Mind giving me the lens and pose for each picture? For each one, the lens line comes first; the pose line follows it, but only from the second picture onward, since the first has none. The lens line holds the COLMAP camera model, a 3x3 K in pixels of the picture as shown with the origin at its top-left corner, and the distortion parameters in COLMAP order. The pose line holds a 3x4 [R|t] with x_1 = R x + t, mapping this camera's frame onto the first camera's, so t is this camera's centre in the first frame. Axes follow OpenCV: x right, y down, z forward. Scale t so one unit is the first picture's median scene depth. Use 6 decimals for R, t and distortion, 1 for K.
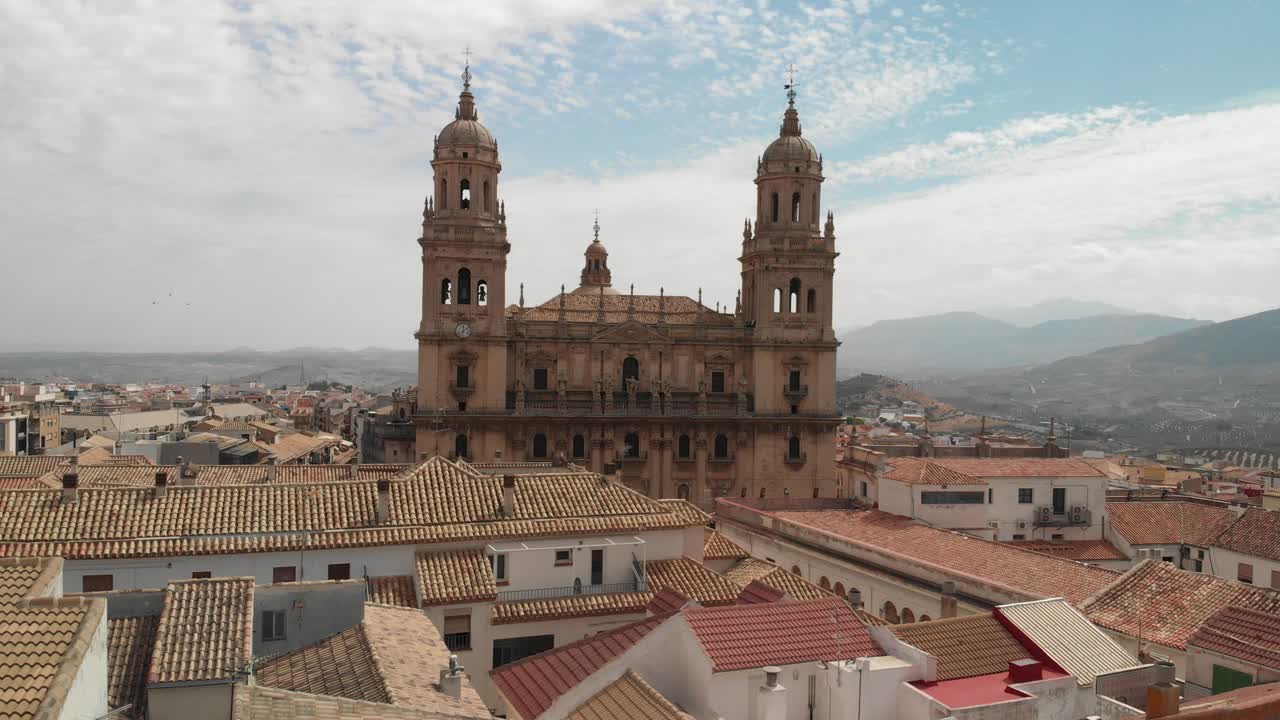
lens RADIAL K [[1003.6, 0, 640.0], [0, 1003.6, 360.0], [0, 0, 1]] dist [0.263906, -0.612553]
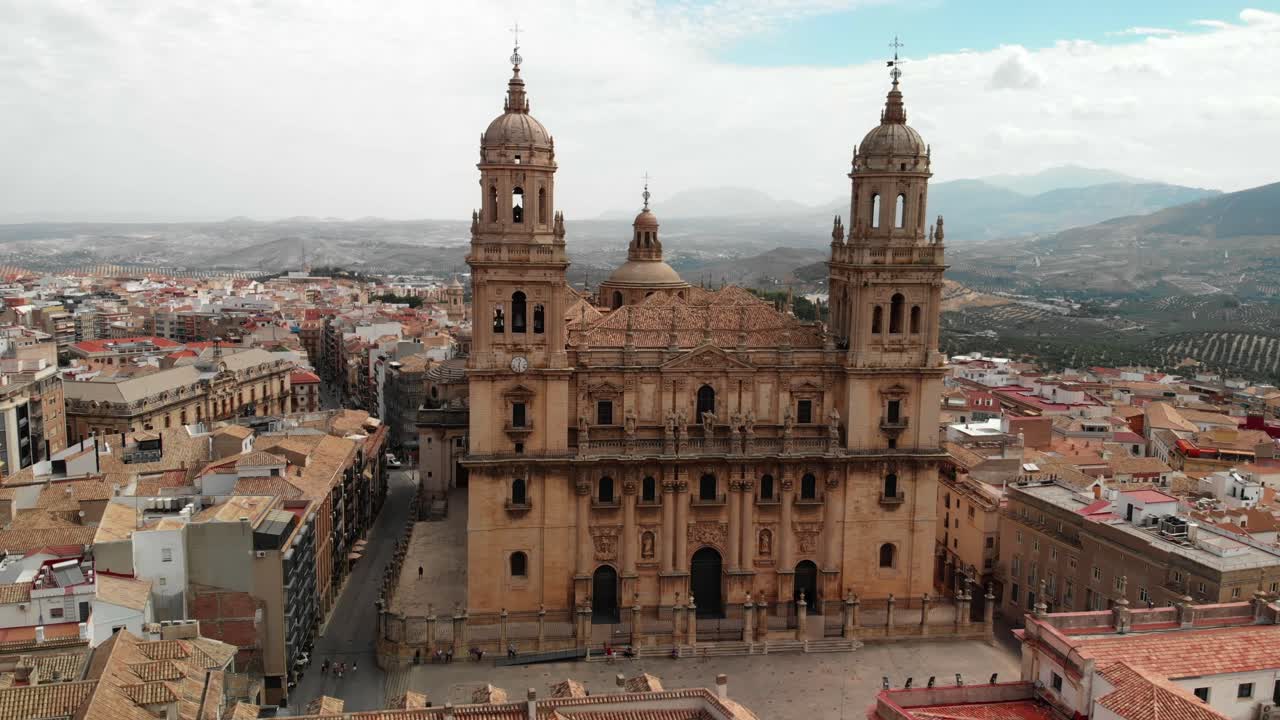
lens RADIAL K [[1003.6, 0, 640.0], [0, 1003.6, 360.0], [0, 0, 1]] dist [0.263906, -0.612553]
pose [[0.999998, -0.001643, -0.000708, -0.066456], [0.001719, 0.992136, 0.125153, -0.135819], [0.000497, -0.125154, 0.992137, 0.128363]]
